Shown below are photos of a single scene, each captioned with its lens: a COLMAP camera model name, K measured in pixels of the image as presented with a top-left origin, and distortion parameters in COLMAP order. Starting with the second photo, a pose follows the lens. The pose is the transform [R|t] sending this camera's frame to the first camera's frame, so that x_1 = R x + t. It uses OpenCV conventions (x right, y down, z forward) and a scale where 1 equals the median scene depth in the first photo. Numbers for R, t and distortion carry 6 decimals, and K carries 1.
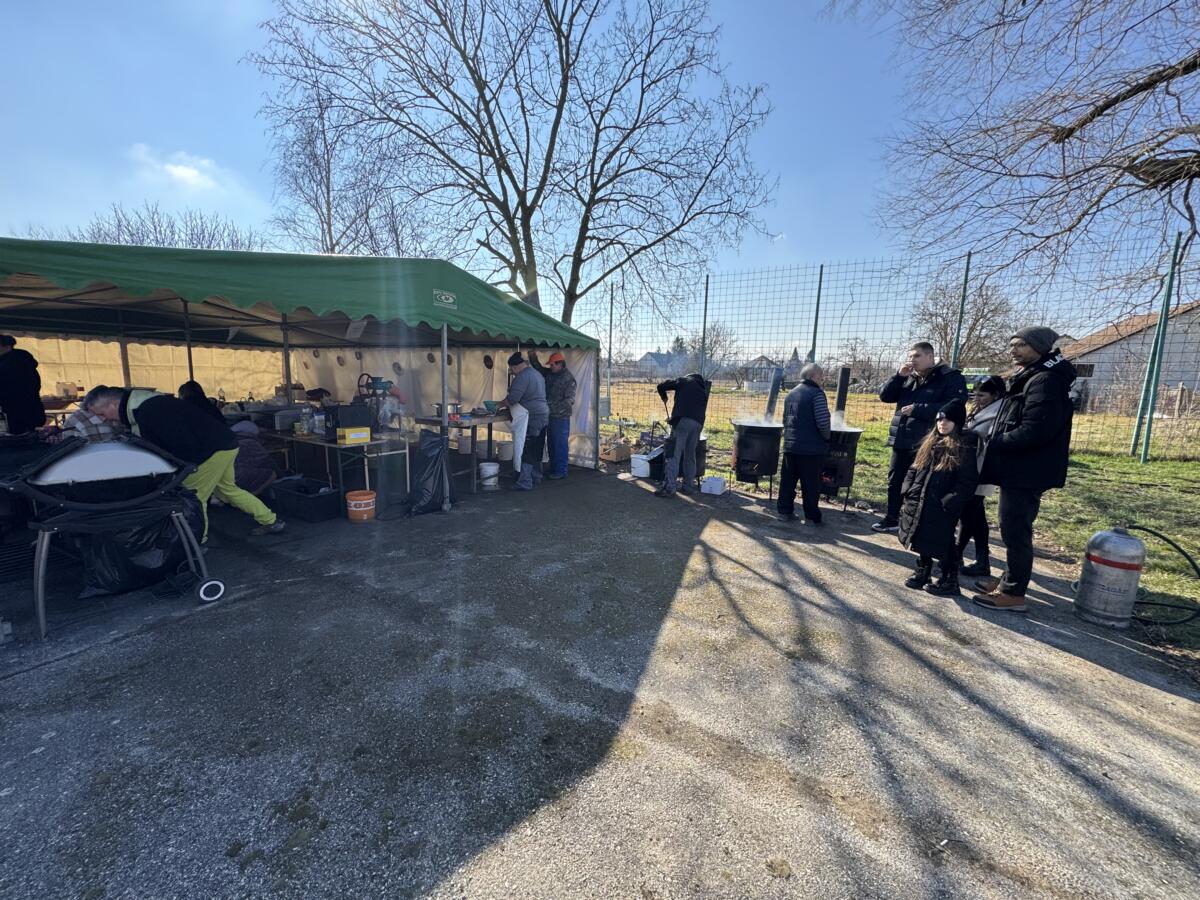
lens RADIAL K [[472.5, 0, 600.0], [0, 472.5, 450.0], [0, 0, 1]] dist [-0.001950, -0.000225]
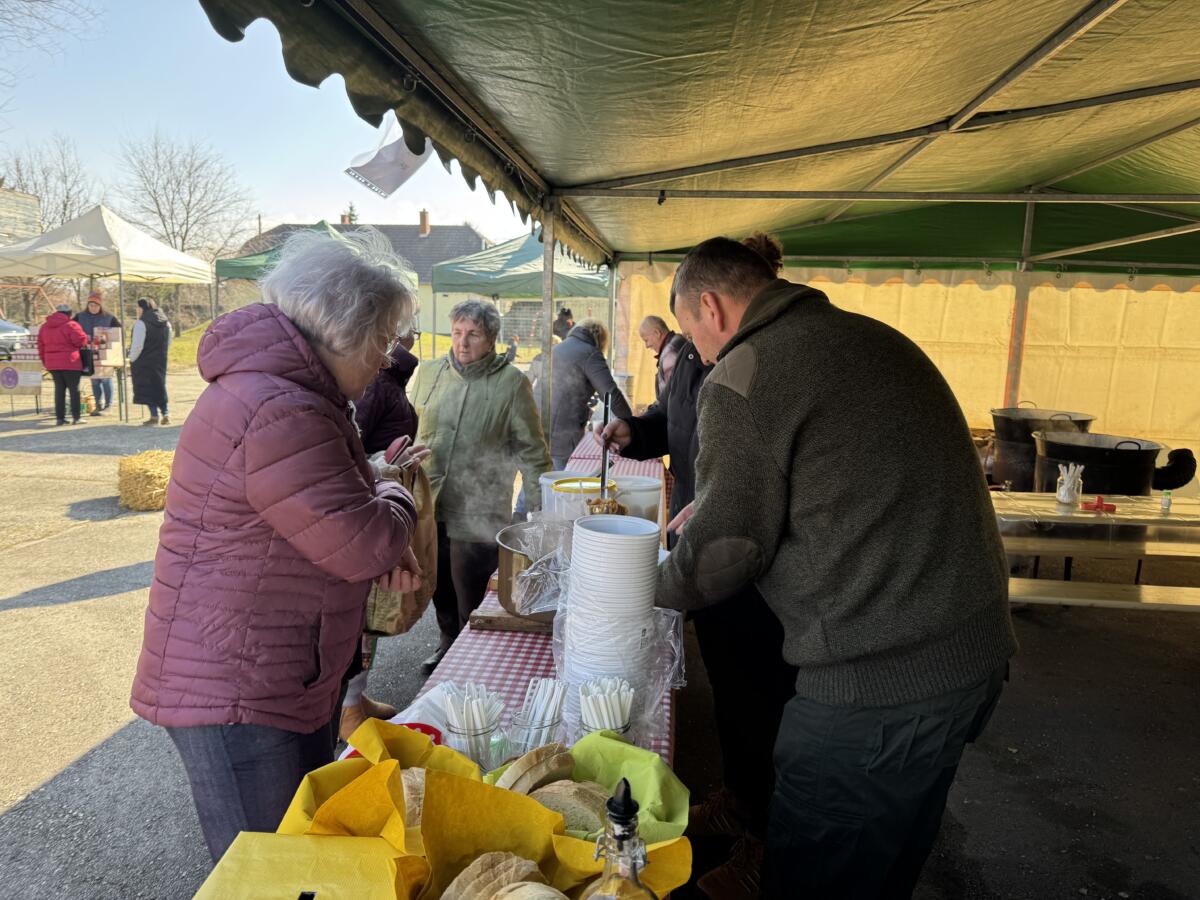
lens RADIAL K [[841.7, 0, 600.0], [0, 841.7, 450.0], [0, 0, 1]] dist [0.033644, -0.046853]
pose [[0.417747, 0.115218, -0.901228, -0.594358], [-0.152086, 0.986799, 0.055661, -0.097114], [0.895744, 0.113812, 0.429755, 0.483332]]
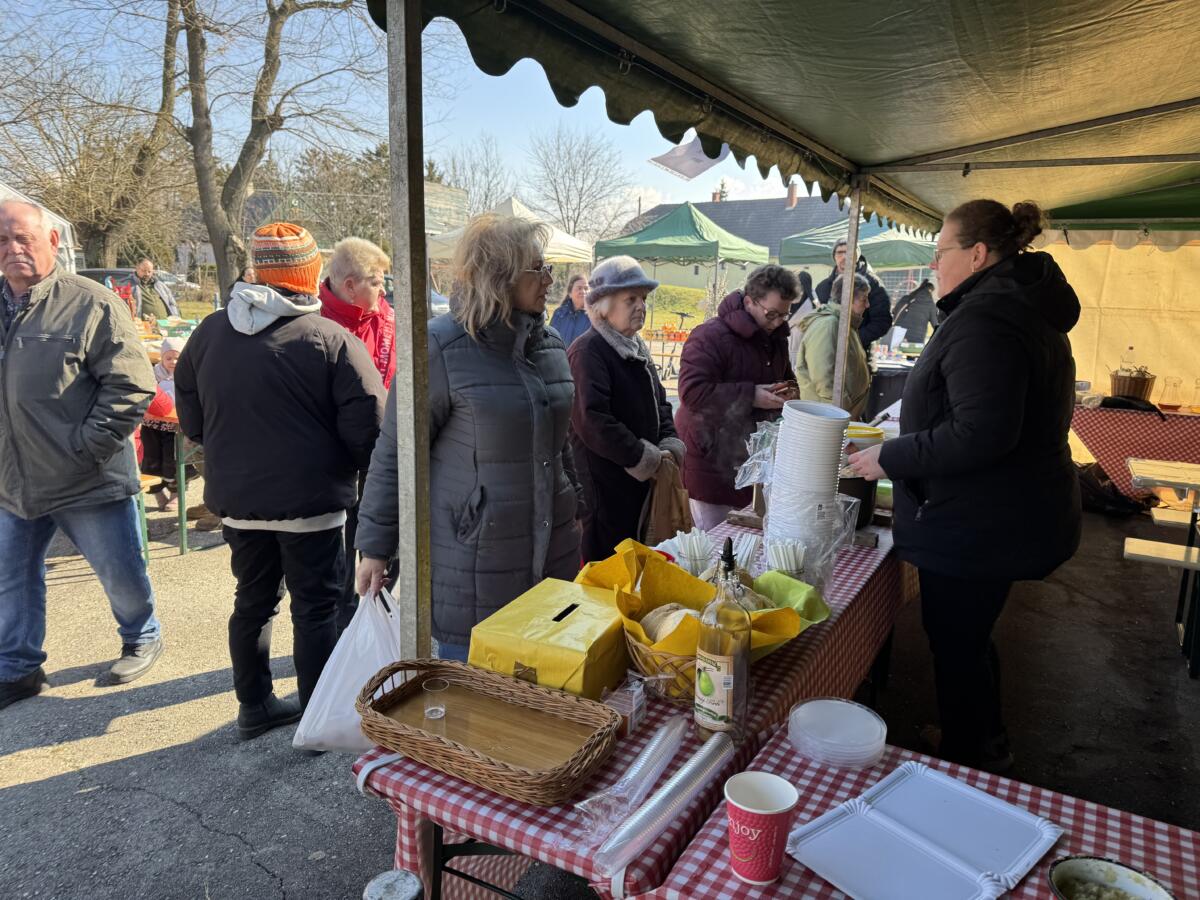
lens RADIAL K [[827.6, 0, 598.5], [0, 827.6, 458.3], [0, 0, 1]] dist [0.091940, -0.126050]
pose [[0.009640, 0.169695, -0.985449, -0.526927], [-0.178619, 0.969938, 0.165276, -0.094348], [0.983871, 0.174427, 0.039661, 0.493554]]
